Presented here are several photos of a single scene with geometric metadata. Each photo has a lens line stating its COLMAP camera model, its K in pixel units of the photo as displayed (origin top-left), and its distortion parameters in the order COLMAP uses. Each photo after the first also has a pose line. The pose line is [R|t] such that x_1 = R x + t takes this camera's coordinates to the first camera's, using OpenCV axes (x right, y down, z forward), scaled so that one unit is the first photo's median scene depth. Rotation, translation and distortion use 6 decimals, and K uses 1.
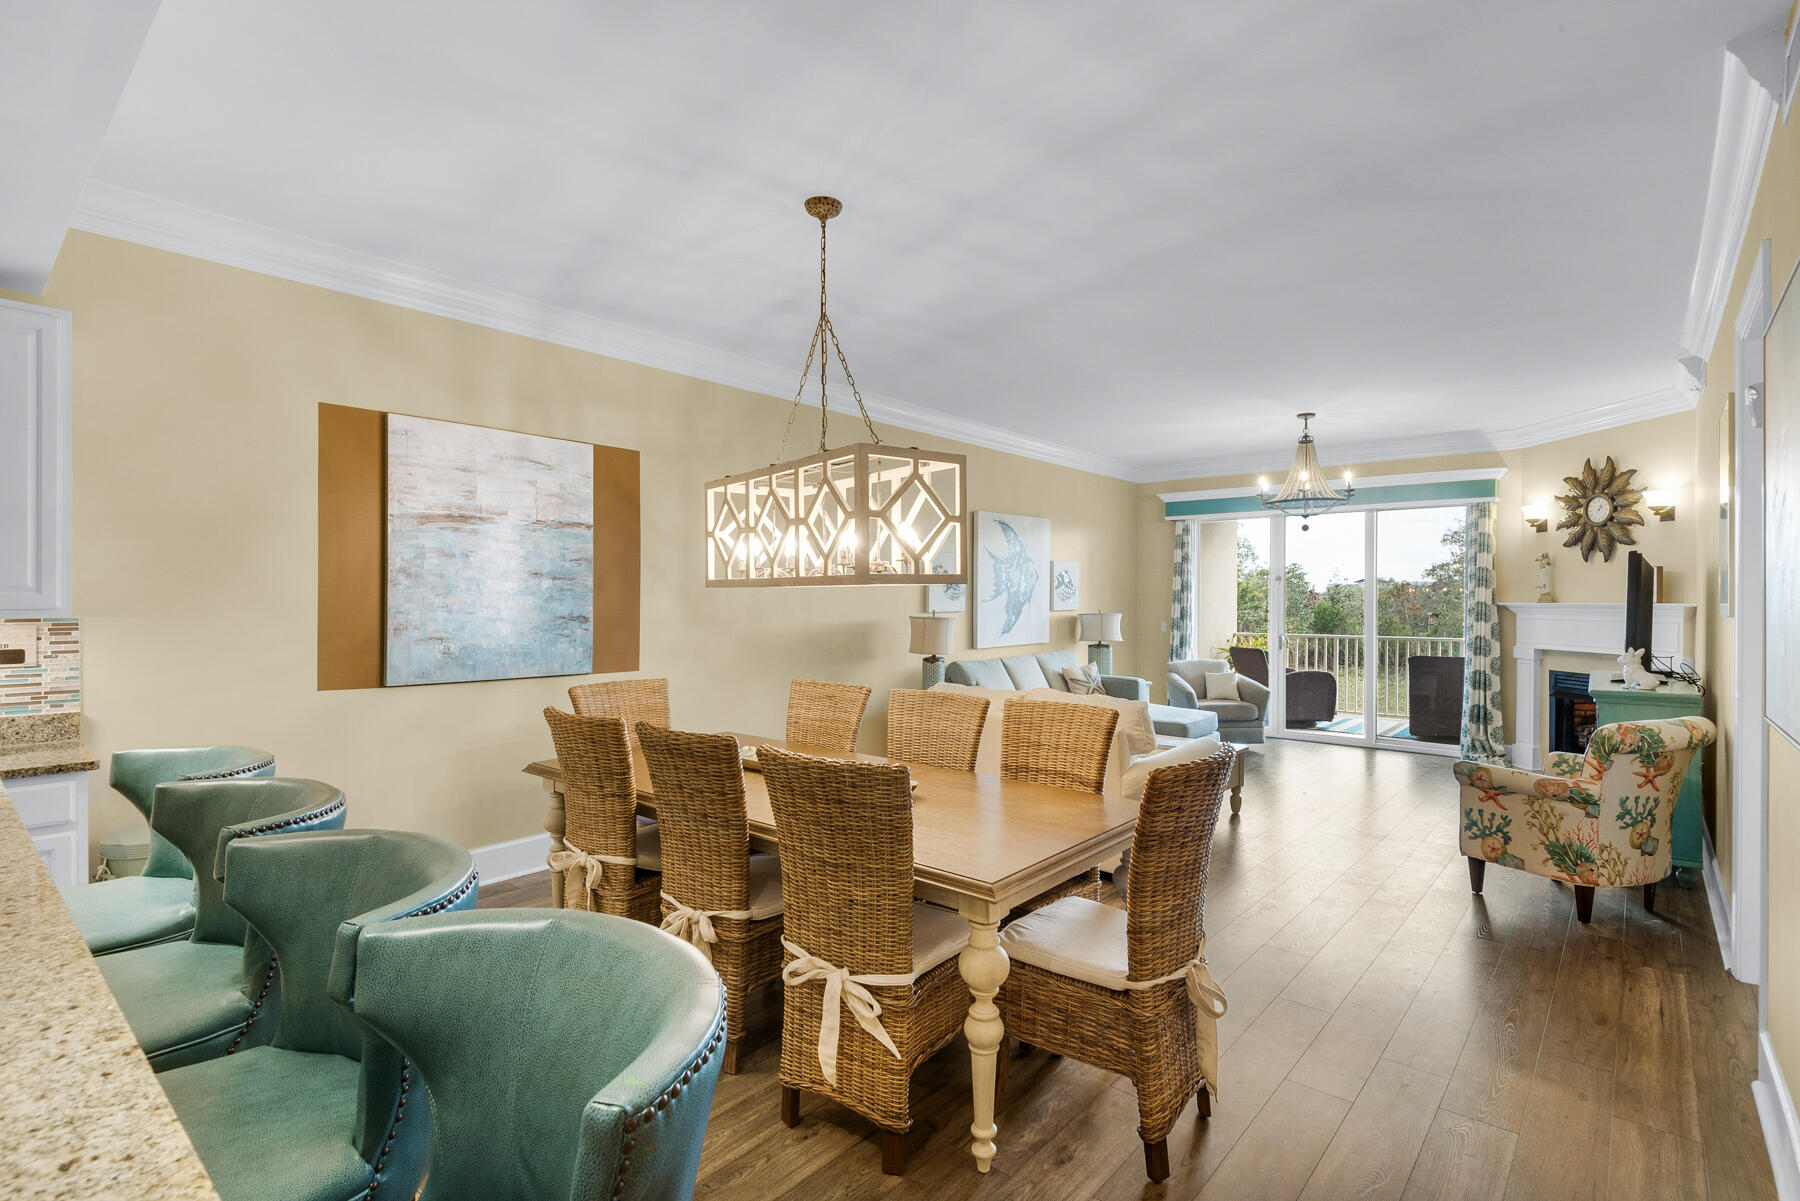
lens RADIAL K [[844.6, 0, 902.3], [0, 844.6, 602.3], [0, 0, 1]] dist [0.026263, -0.015058]
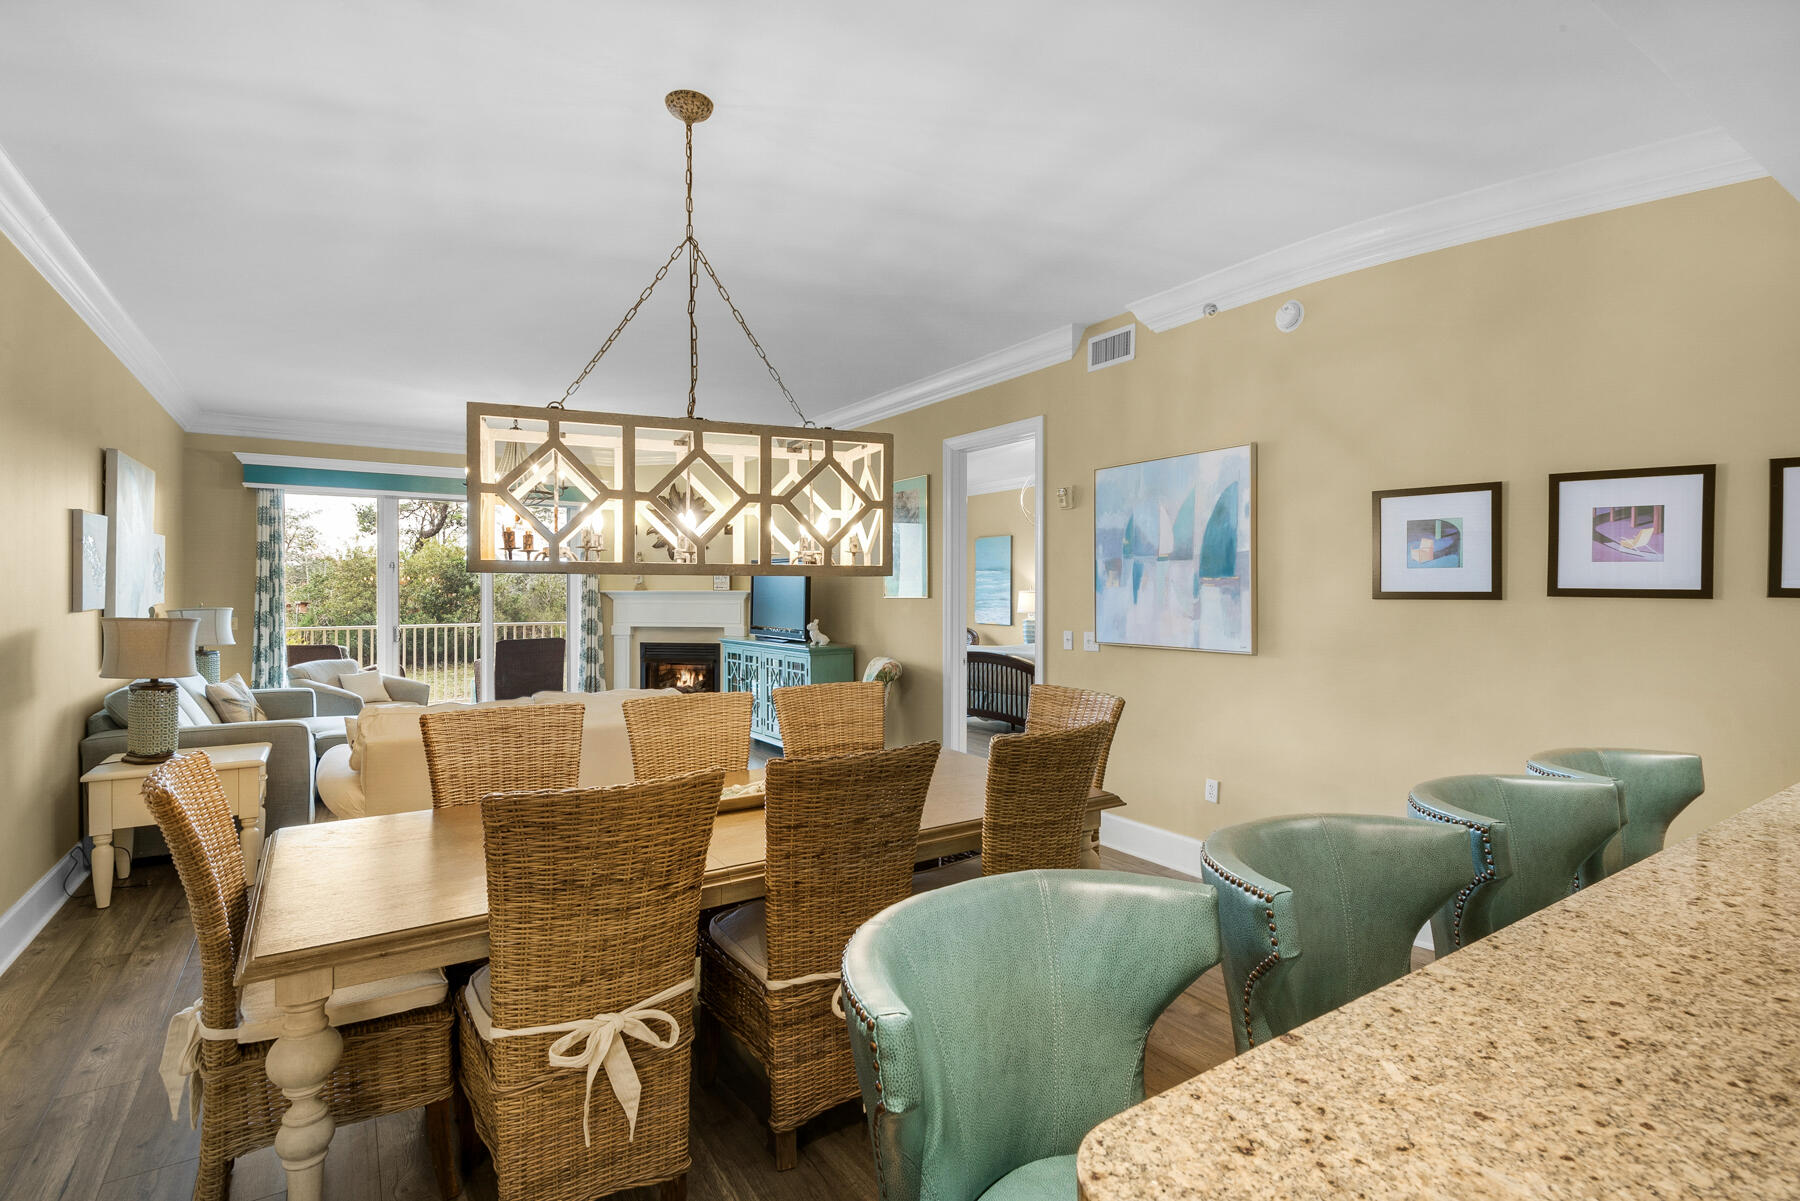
lens RADIAL K [[844.6, 0, 900.2], [0, 844.6, 596.4], [0, 0, 1]] dist [0.026263, -0.015058]
pose [[0.272597, -0.012878, 0.962042, -0.431060], [0.003488, 0.999917, 0.012396, -0.005549], [-0.962122, -0.000023, 0.272620, 0.319128]]
